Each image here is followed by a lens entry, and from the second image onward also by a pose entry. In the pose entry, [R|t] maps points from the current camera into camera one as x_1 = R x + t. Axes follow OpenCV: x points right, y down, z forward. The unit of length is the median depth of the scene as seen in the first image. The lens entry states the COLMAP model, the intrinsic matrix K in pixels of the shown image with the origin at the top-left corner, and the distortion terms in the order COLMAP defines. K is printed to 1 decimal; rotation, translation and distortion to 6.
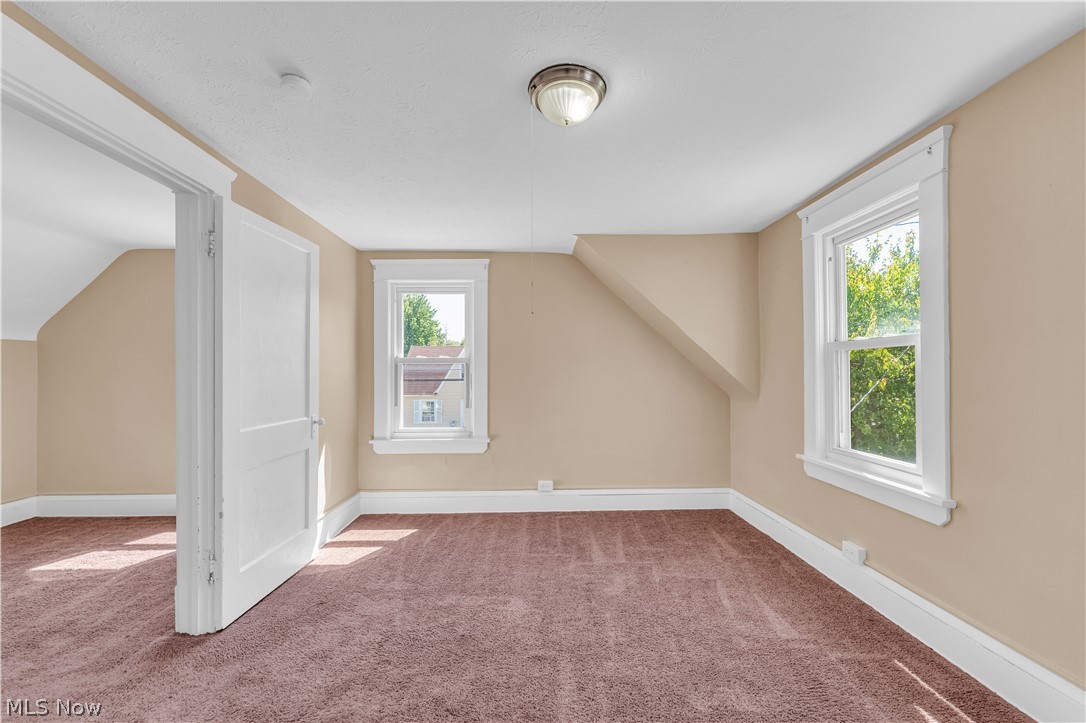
lens RADIAL K [[450.9, 0, 540.0], [0, 450.9, 369.0], [0, 0, 1]] dist [0.000359, 0.000596]
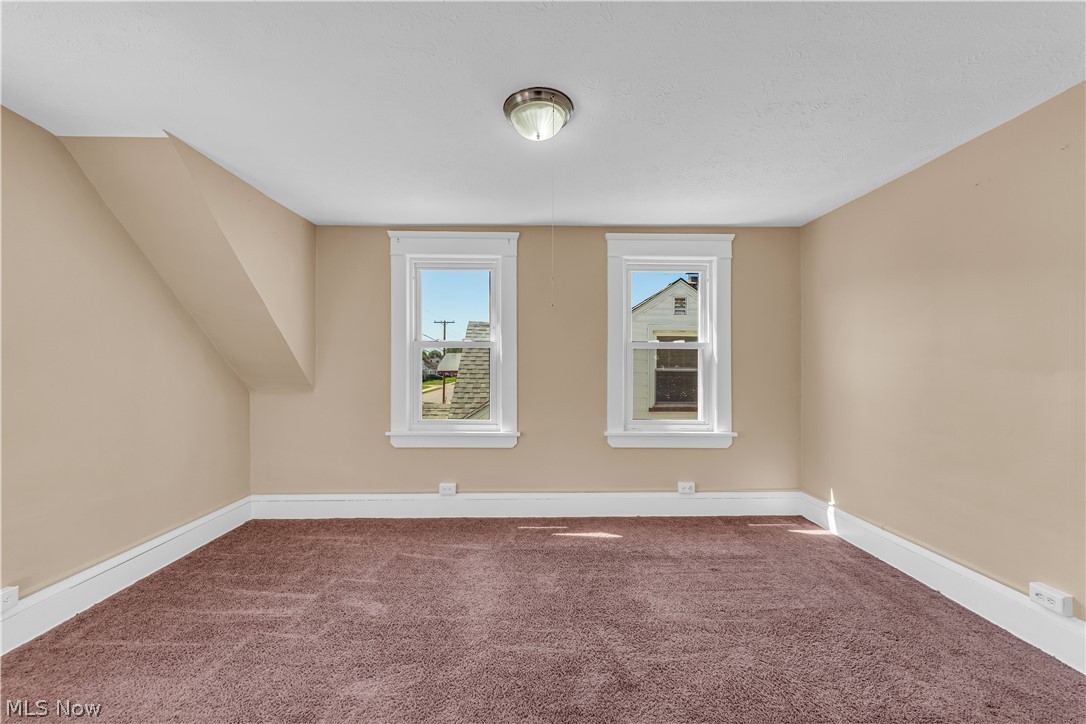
lens RADIAL K [[450.5, 0, 543.0], [0, 450.5, 362.0], [0, 0, 1]] dist [-0.002140, 0.000002]
pose [[-0.014819, 0.011169, 0.999828, -1.007822], [-0.010484, 0.999881, -0.011325, 0.018545], [-0.999835, -0.010650, -0.014700, 0.961566]]
